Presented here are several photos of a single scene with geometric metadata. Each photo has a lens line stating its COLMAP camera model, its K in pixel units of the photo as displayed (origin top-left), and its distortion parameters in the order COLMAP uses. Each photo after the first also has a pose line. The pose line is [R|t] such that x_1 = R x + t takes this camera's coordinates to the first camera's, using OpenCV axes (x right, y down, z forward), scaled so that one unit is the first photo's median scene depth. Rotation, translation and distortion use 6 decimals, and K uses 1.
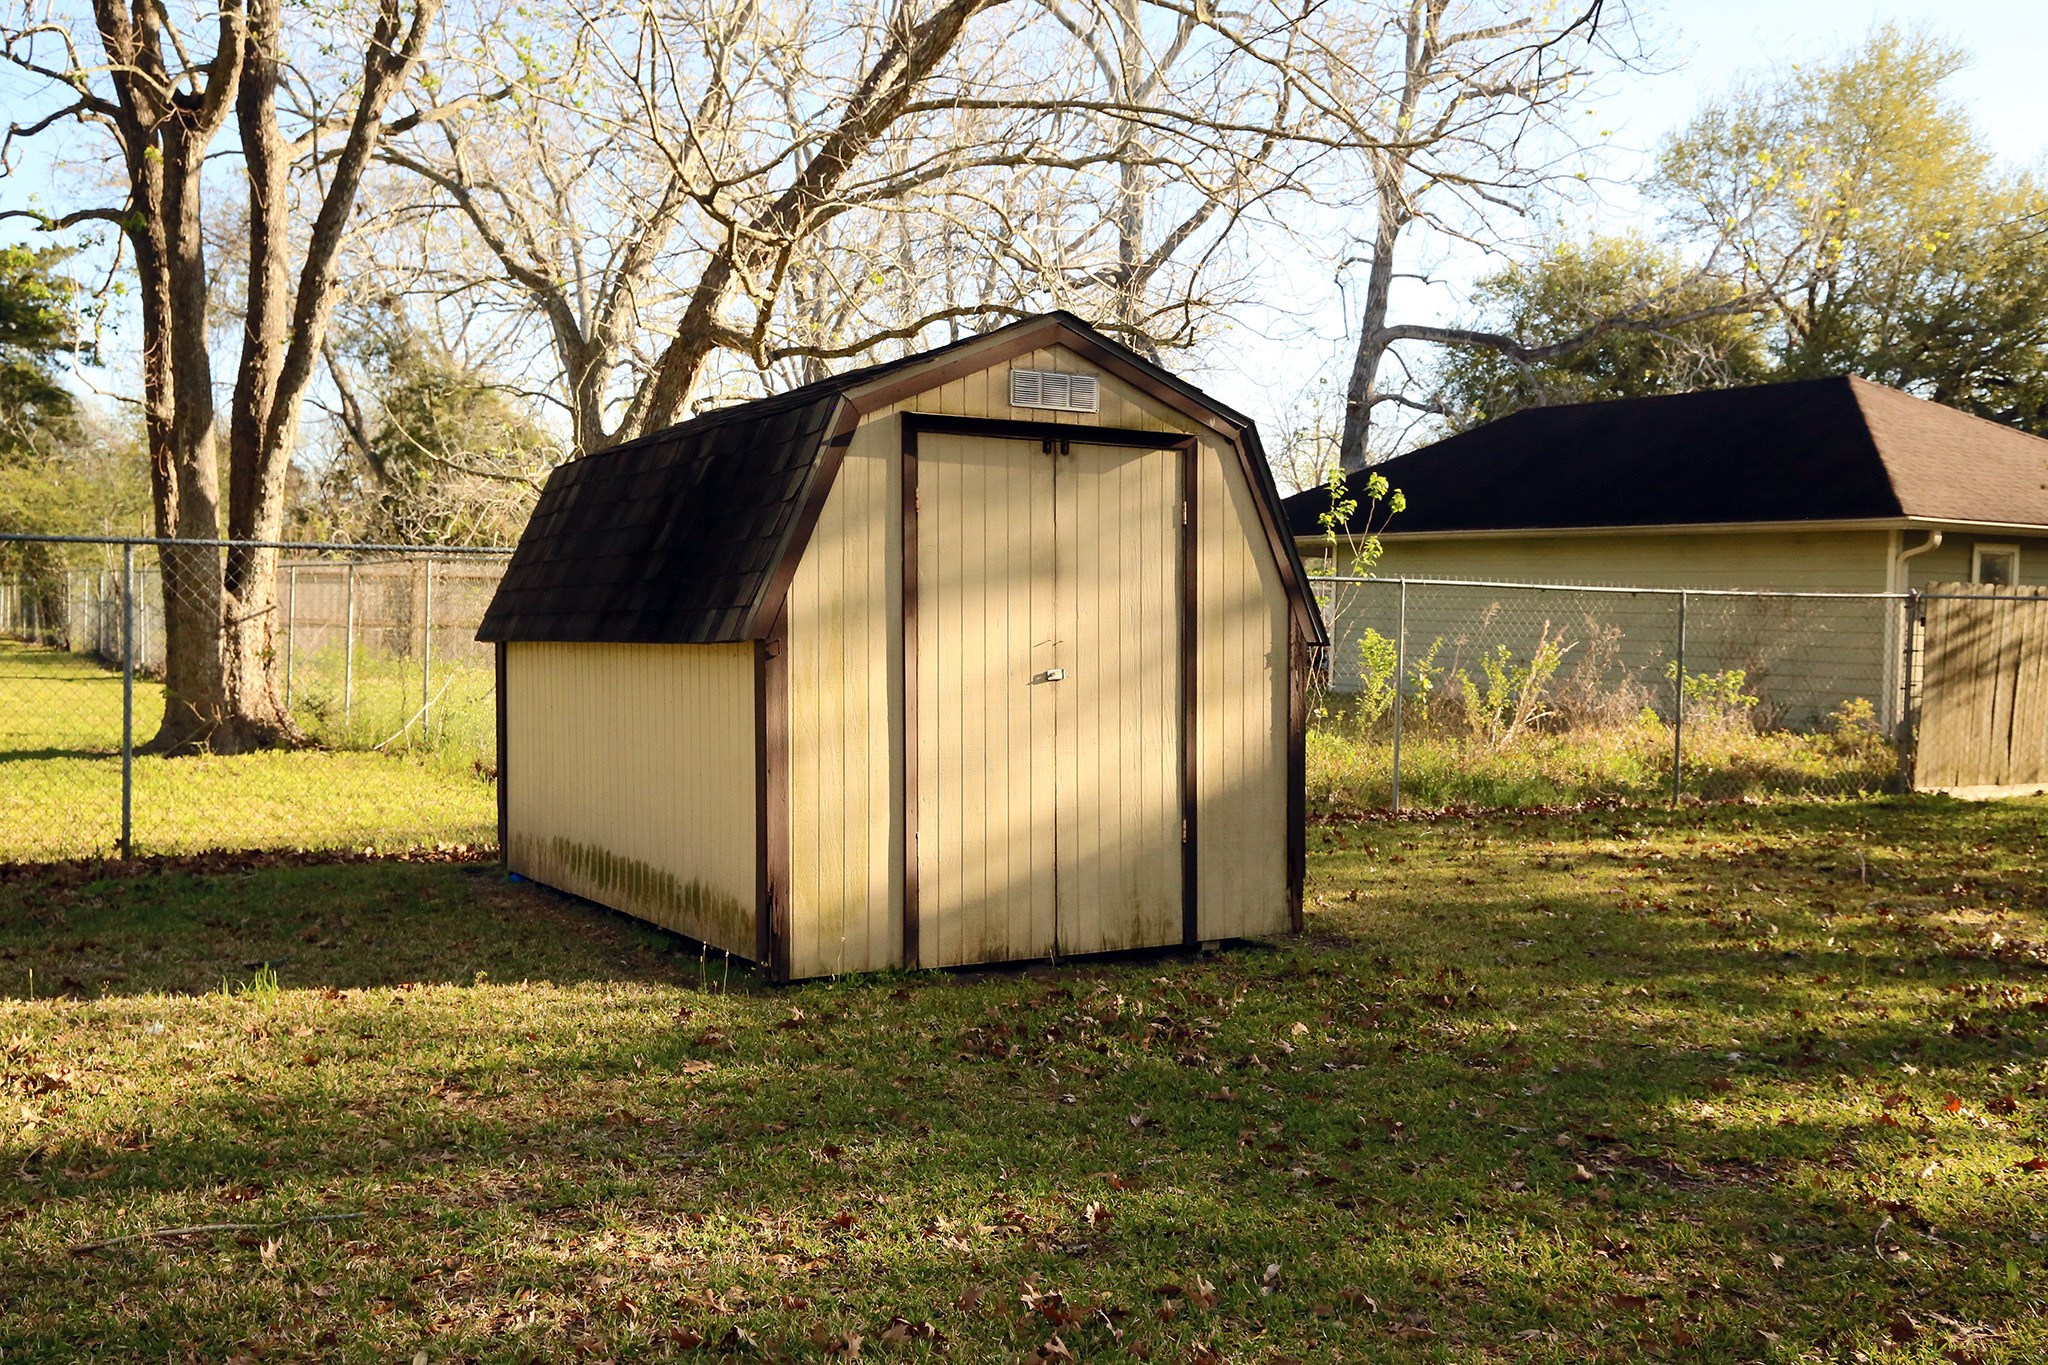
lens RADIAL K [[2004.5, 0, 1024.0], [0, 2004.5, 682.5], [0, 0, 1]] dist [0.002387, 0.001476]
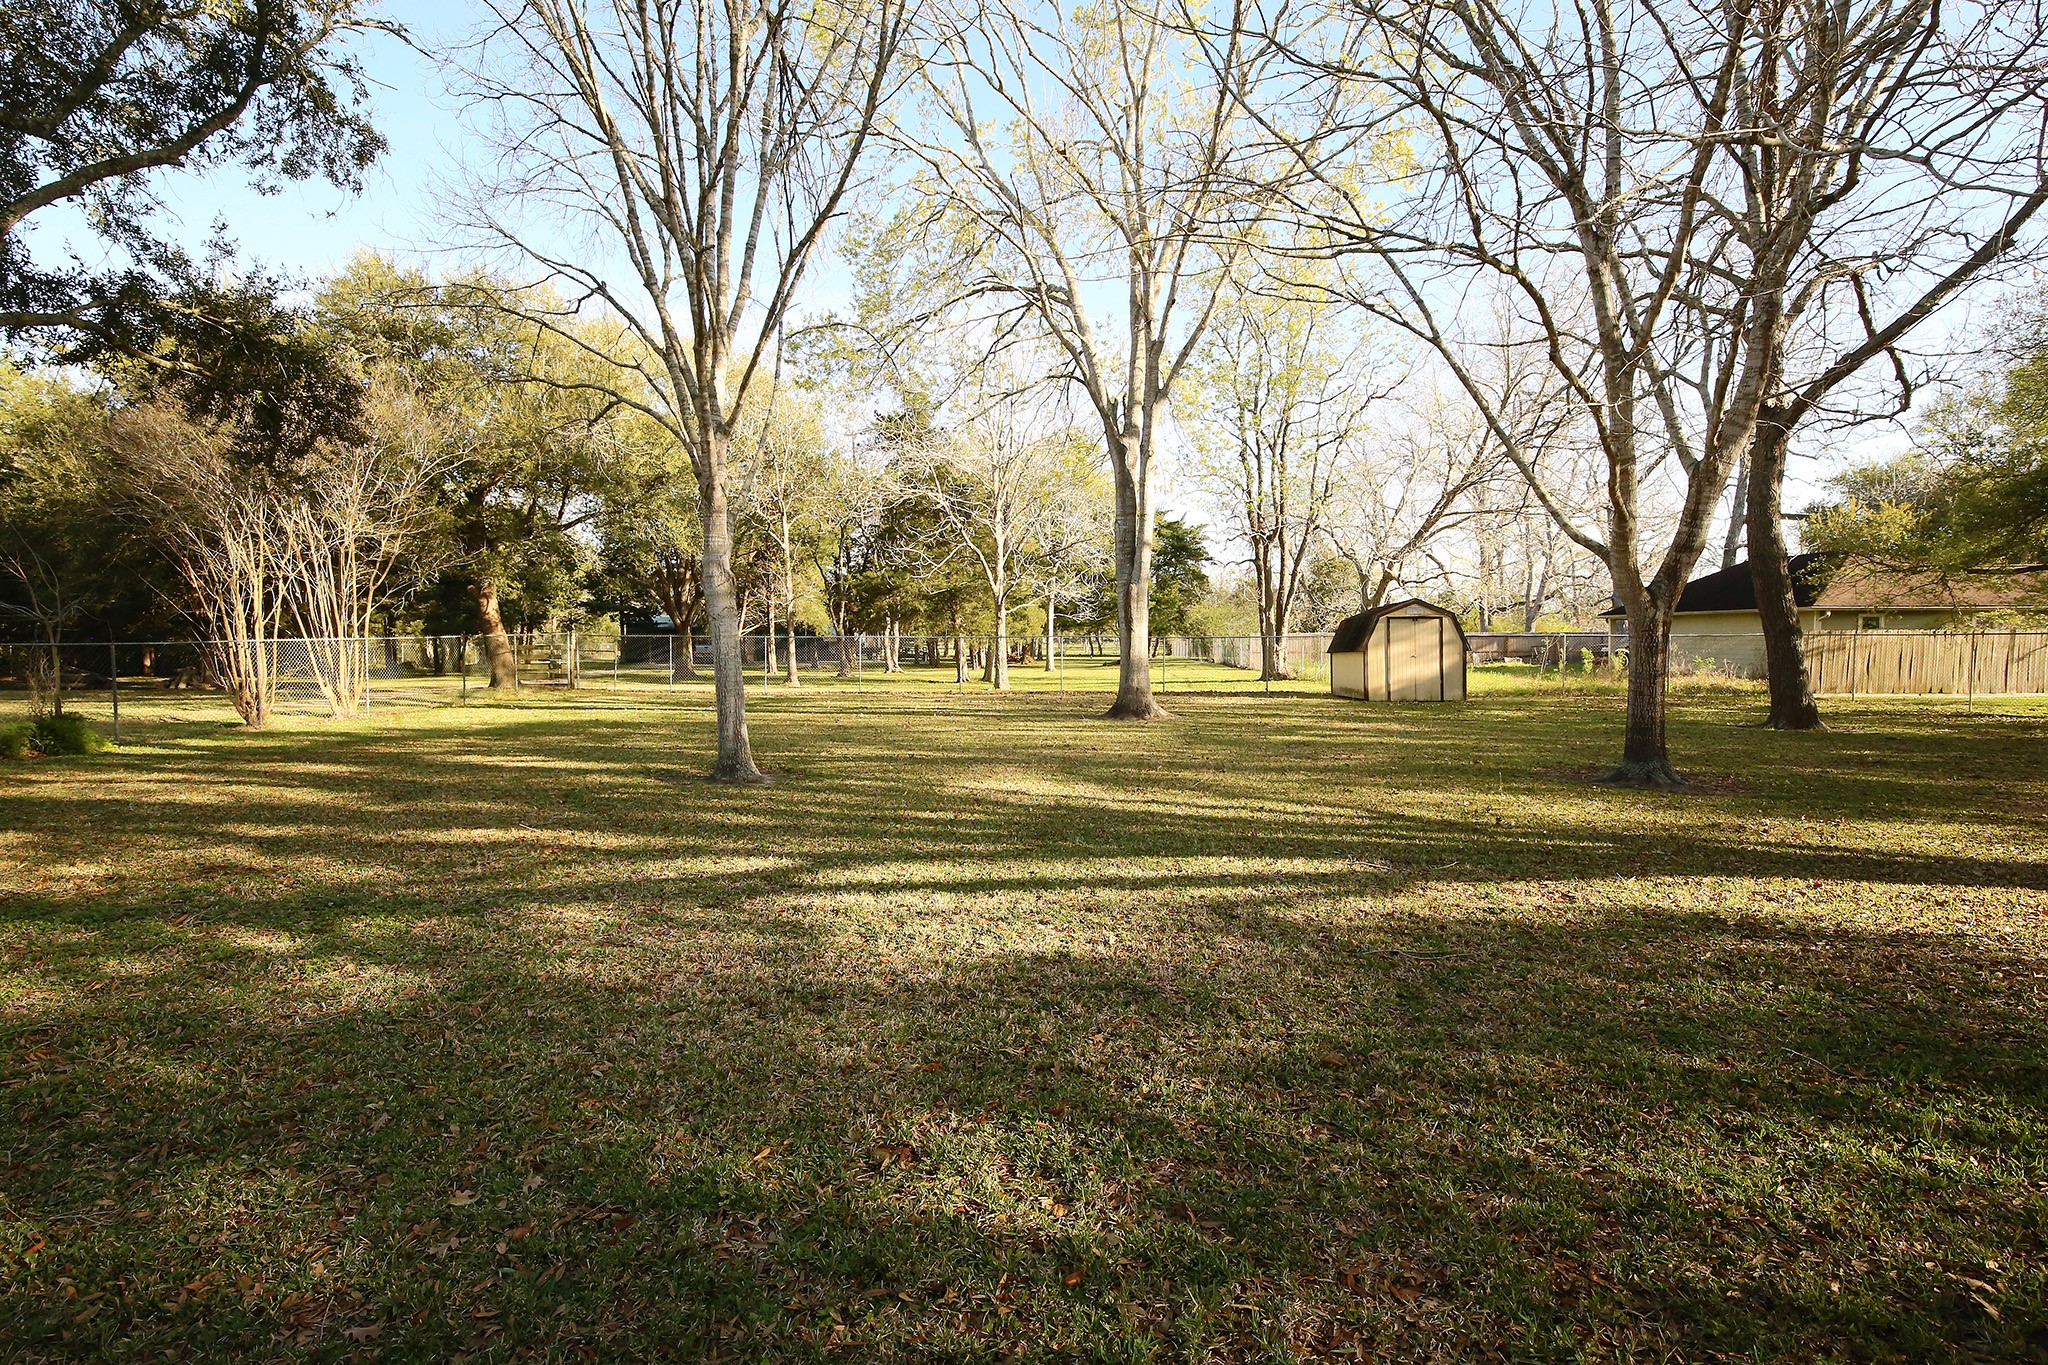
lens RADIAL K [[928.3, 0, 1028.0], [0, 928.3, 680.7], [0, 0, 1]] dist [-0.042201, 0.007635]
pose [[0.819073, -0.002585, -0.573683, 0.318777], [0.002318, 0.999997, -0.001197, 0.035769], [0.573684, -0.000350, 0.819076, -0.966863]]
